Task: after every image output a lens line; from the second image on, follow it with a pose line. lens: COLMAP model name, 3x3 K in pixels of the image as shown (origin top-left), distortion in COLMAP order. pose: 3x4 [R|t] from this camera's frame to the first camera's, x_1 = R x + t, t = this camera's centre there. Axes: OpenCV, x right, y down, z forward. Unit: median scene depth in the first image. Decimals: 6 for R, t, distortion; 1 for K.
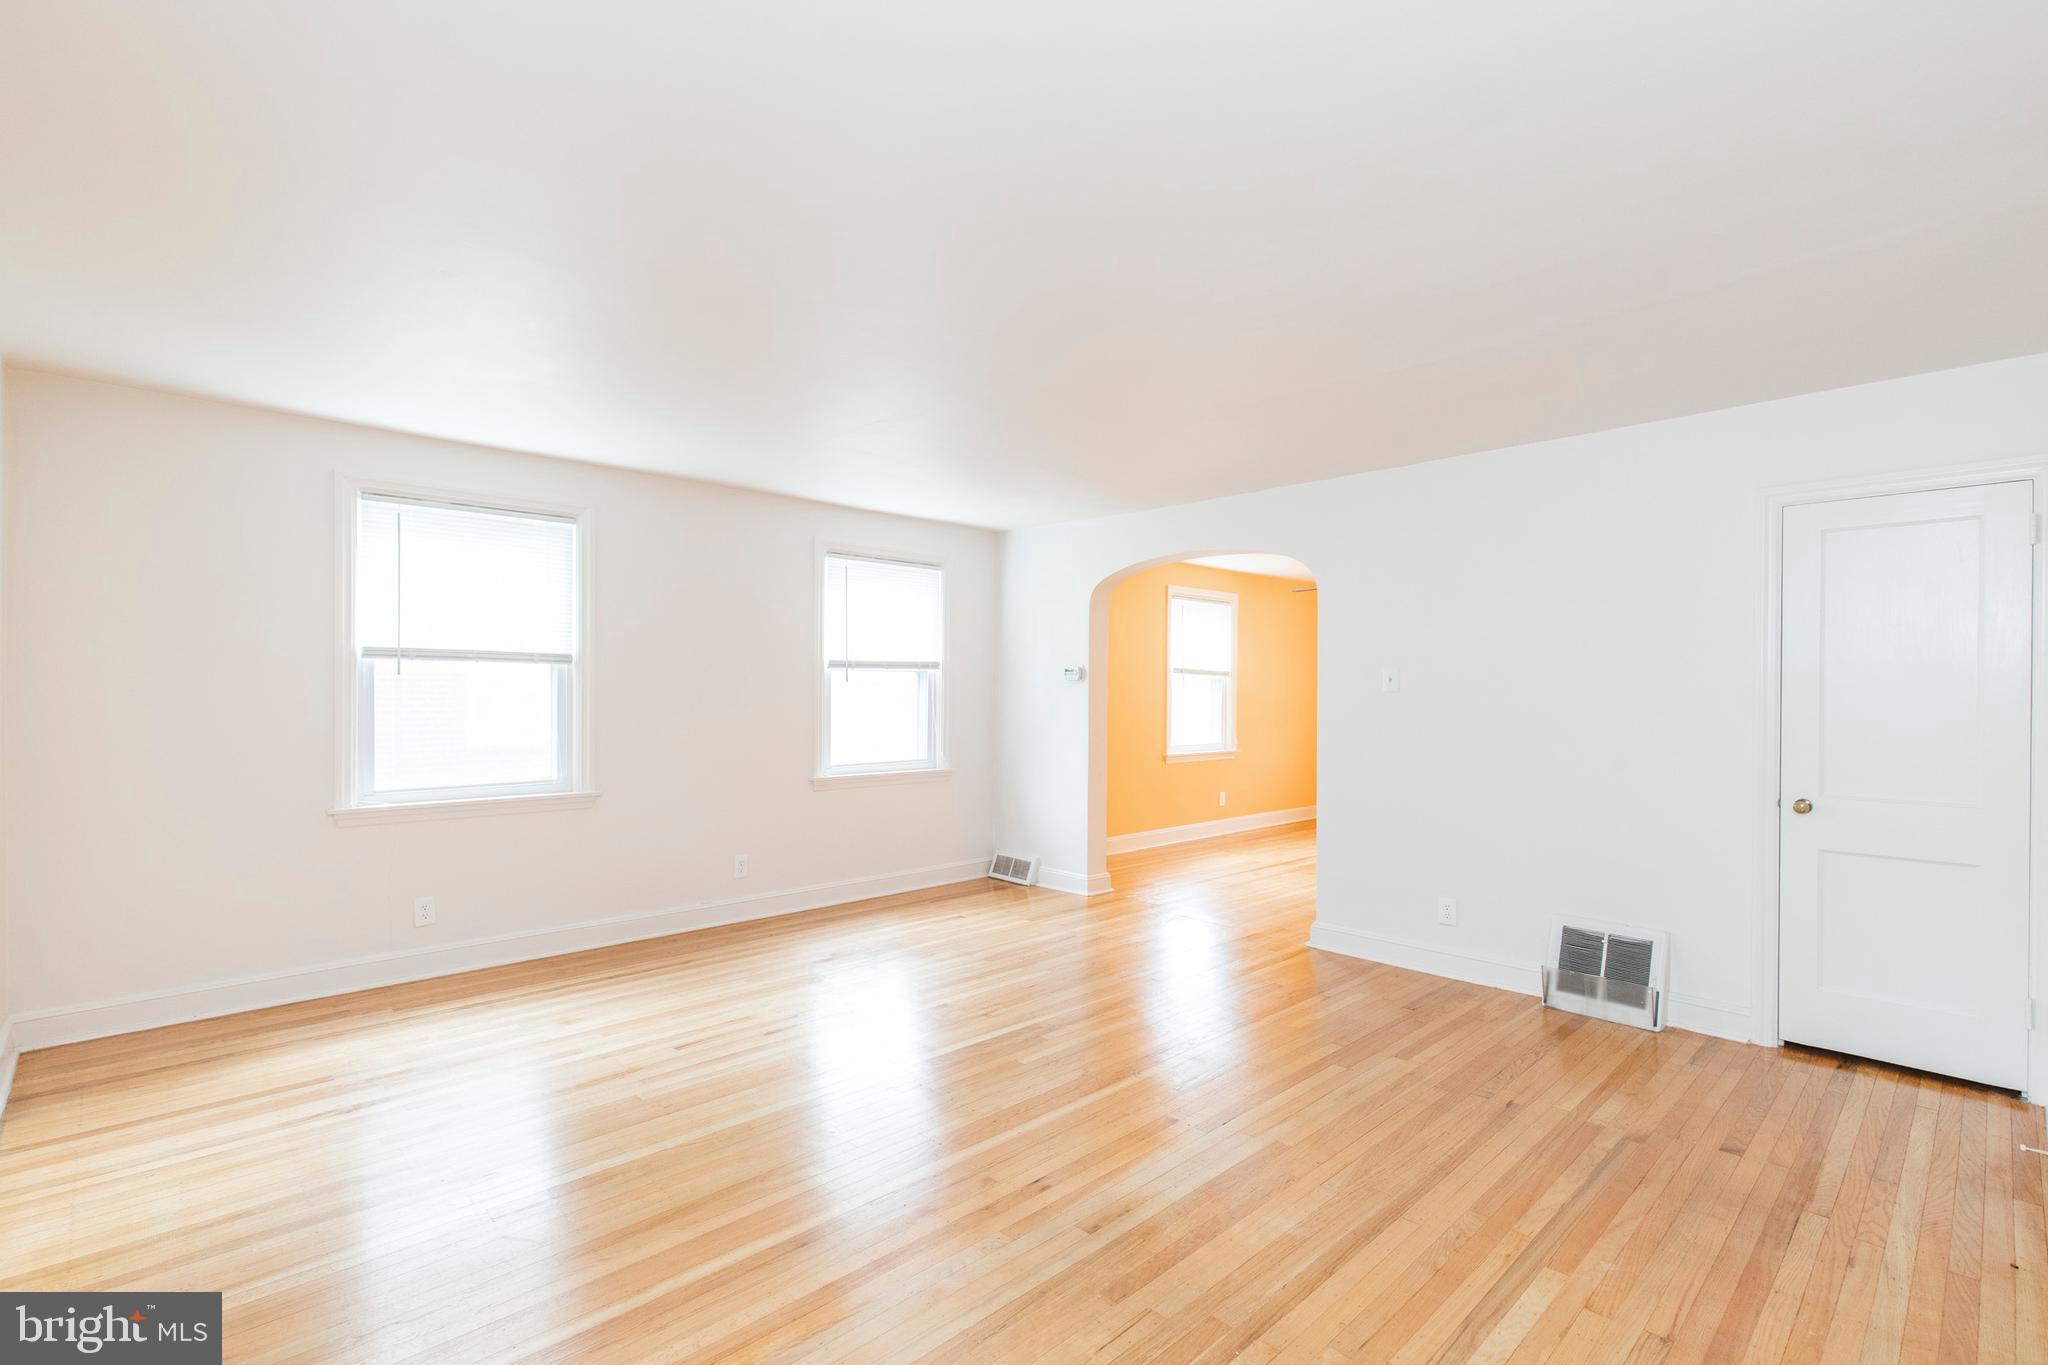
lens RADIAL K [[943.6, 0, 1004.8], [0, 943.6, 689.9], [0, 0, 1]] dist [0.019507, 0.000118]
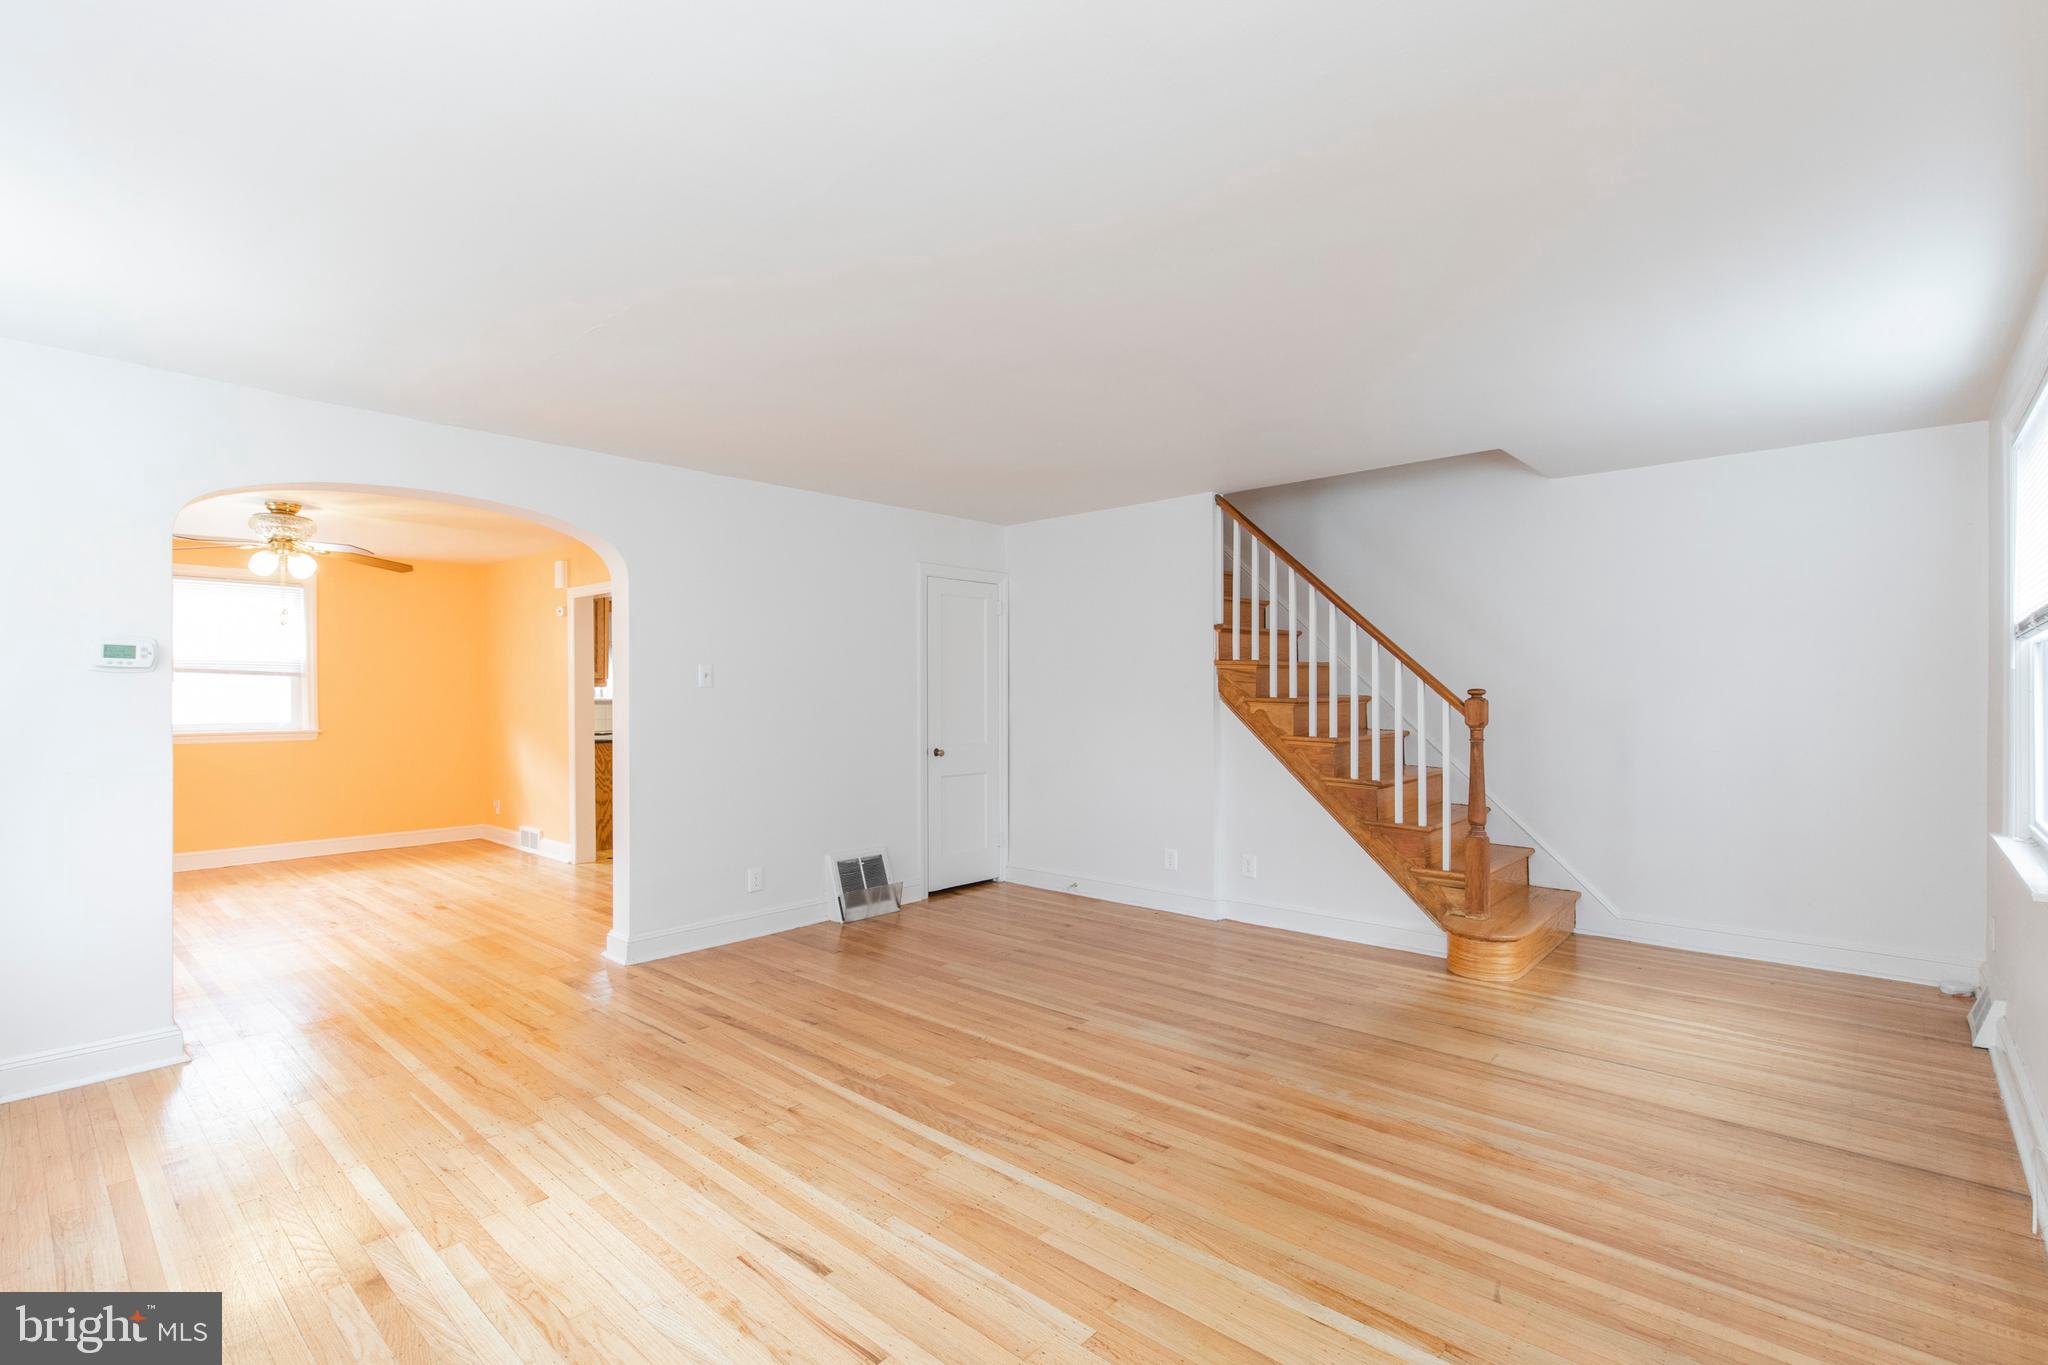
lens RADIAL K [[943.4, 0, 1051.3], [0, 943.4, 673.7], [0, 0, 1]] dist [0.006004, 0.000178]
pose [[-0.090423, 0.013609, 0.995810, -0.803073], [0.003210, 0.999905, -0.013374, 0.003432], [-0.995898, 0.001987, -0.090458, 0.863579]]
